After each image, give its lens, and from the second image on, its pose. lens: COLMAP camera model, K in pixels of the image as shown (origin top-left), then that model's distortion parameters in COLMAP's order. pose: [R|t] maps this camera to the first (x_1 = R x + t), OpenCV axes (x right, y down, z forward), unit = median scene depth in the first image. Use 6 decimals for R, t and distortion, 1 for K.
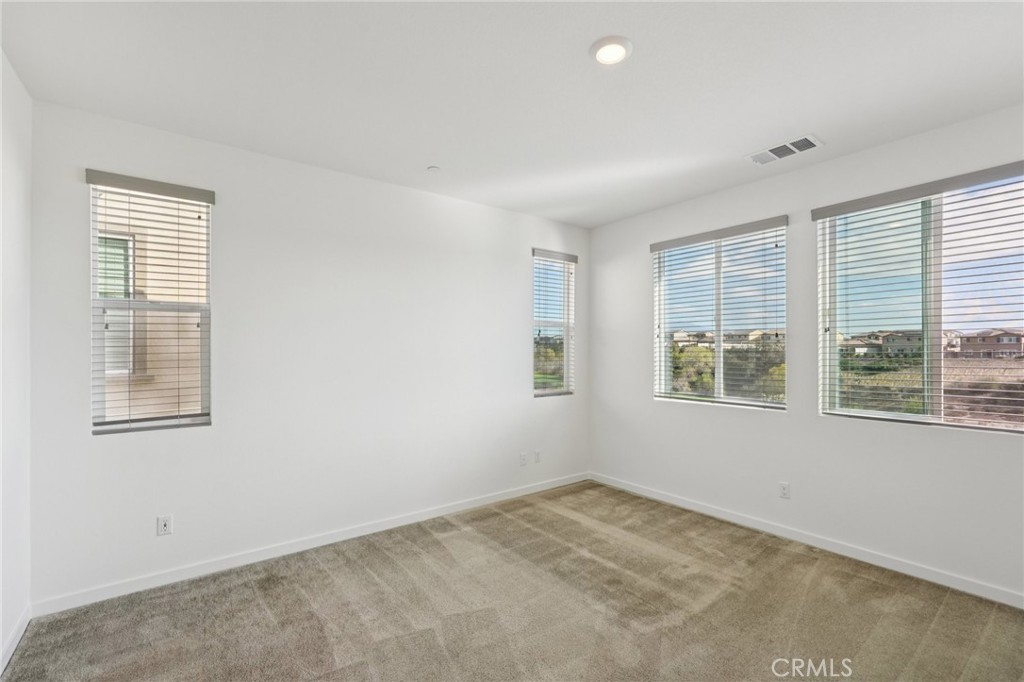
lens RADIAL K [[451.2, 0, 519.0], [0, 451.2, 349.0], [0, 0, 1]] dist [0.001161, 0.000770]
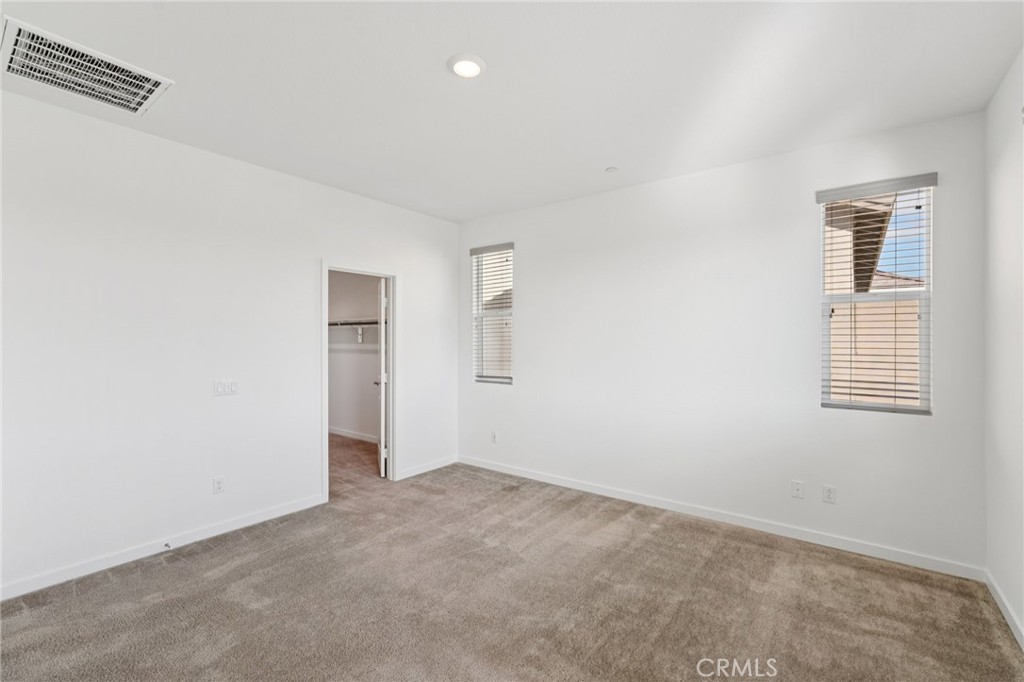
lens RADIAL K [[451.2, 0, 514.2], [0, 451.2, 337.4], [0, 0, 1]] dist [0.001161, 0.000770]
pose [[0.265897, 0.000604, -0.964001, 0.842565], [0.006539, 0.999976, 0.002430, -0.006465], [0.963979, -0.006950, 0.265886, 0.533031]]
